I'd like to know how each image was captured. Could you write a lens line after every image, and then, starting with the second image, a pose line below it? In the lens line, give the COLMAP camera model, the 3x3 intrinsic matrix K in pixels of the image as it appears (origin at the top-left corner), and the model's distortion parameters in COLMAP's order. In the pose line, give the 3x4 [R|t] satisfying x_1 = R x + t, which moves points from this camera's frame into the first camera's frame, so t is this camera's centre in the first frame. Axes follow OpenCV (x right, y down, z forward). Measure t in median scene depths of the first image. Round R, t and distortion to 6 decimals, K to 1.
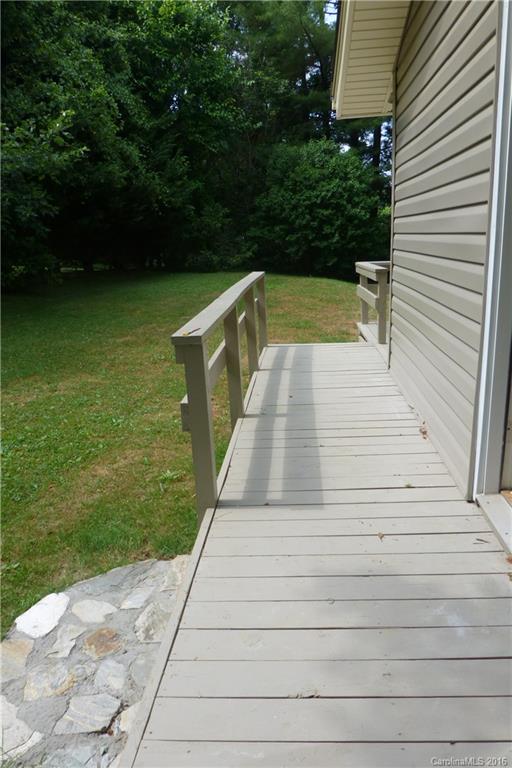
lens RADIAL K [[552.4, 0, 258.2], [0, 552.4, 385.9], [0, 0, 1]] dist [-0.022187, -0.012121]
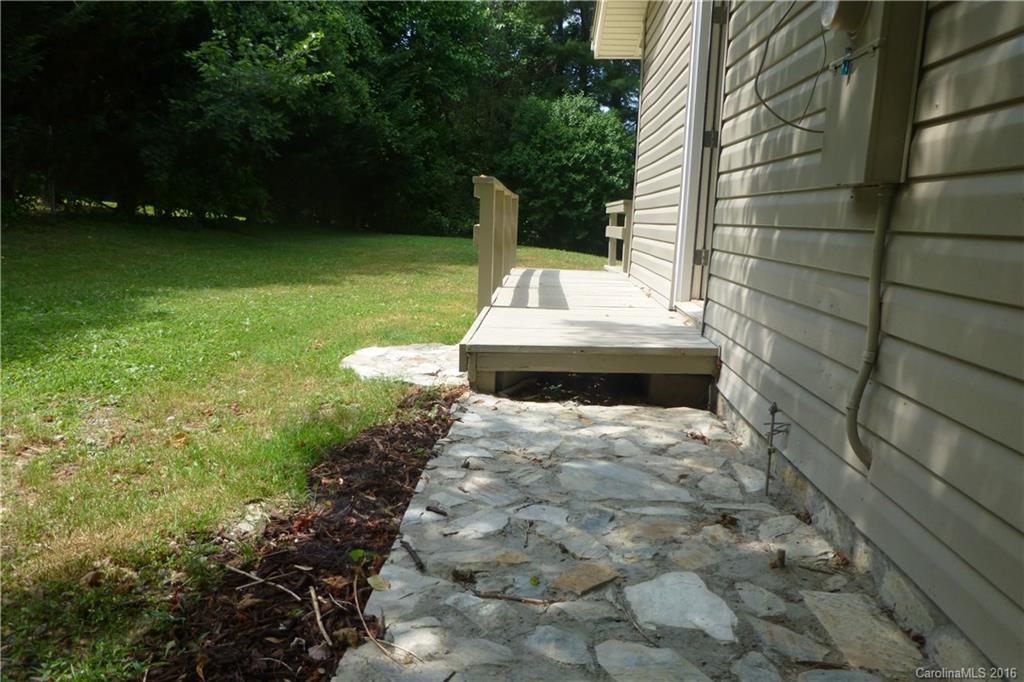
lens RADIAL K [[762.2, 0, 510.6], [0, 762.2, 340.4], [0, 0, 1]] dist [-0.011257, -0.001625]
pose [[0.996374, 0.071776, 0.045684, -0.017886], [-0.066030, 0.990958, -0.116801, 0.086096], [-0.053654, 0.113361, 0.992104, -0.145420]]
